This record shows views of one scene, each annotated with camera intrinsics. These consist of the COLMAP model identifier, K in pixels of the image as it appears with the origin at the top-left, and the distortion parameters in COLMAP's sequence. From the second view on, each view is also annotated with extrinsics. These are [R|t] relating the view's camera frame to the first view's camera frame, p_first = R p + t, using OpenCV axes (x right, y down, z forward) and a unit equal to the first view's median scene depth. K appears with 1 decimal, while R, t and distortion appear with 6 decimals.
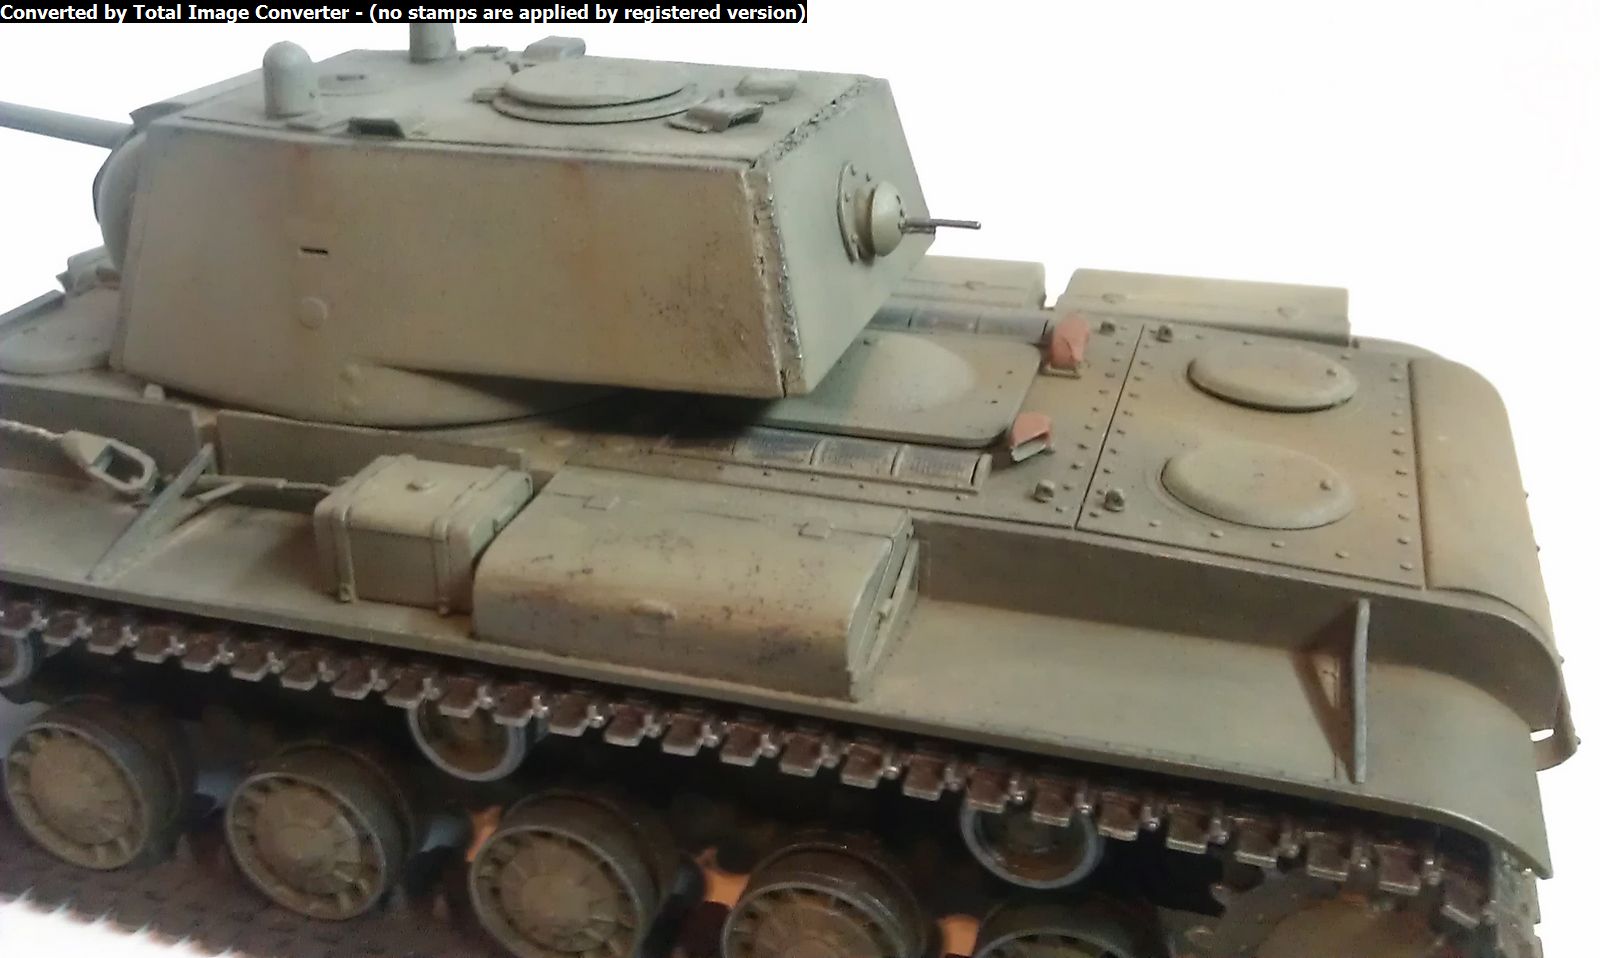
lens RADIAL K [[1603.9, 0, 800.0], [0, 1603.9, 479.0], [0, 0, 1]] dist [0.137027, -0.488473]
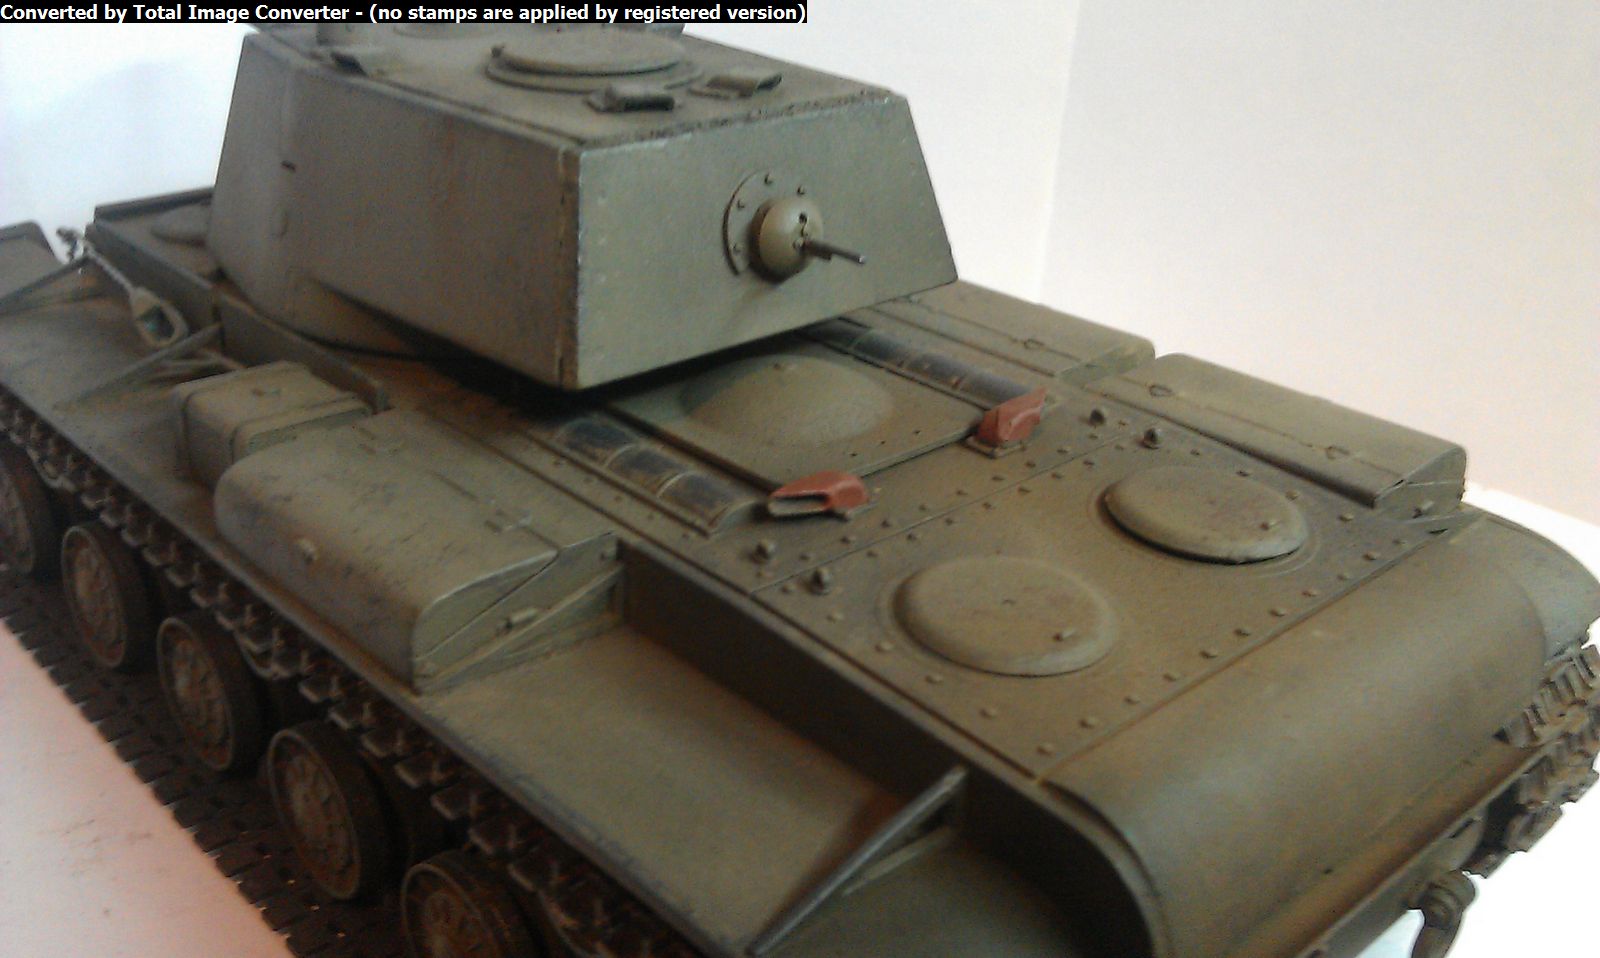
lens RADIAL K [[1603.9, 0, 800.0], [0, 1603.9, 479.0], [0, 0, 1]] dist [0.137027, -0.488473]
pose [[0.861121, 0.245986, -0.444929, 0.539877], [-0.250140, 0.966895, 0.050439, -0.079263], [0.442607, 0.067860, 0.894144, 0.193252]]
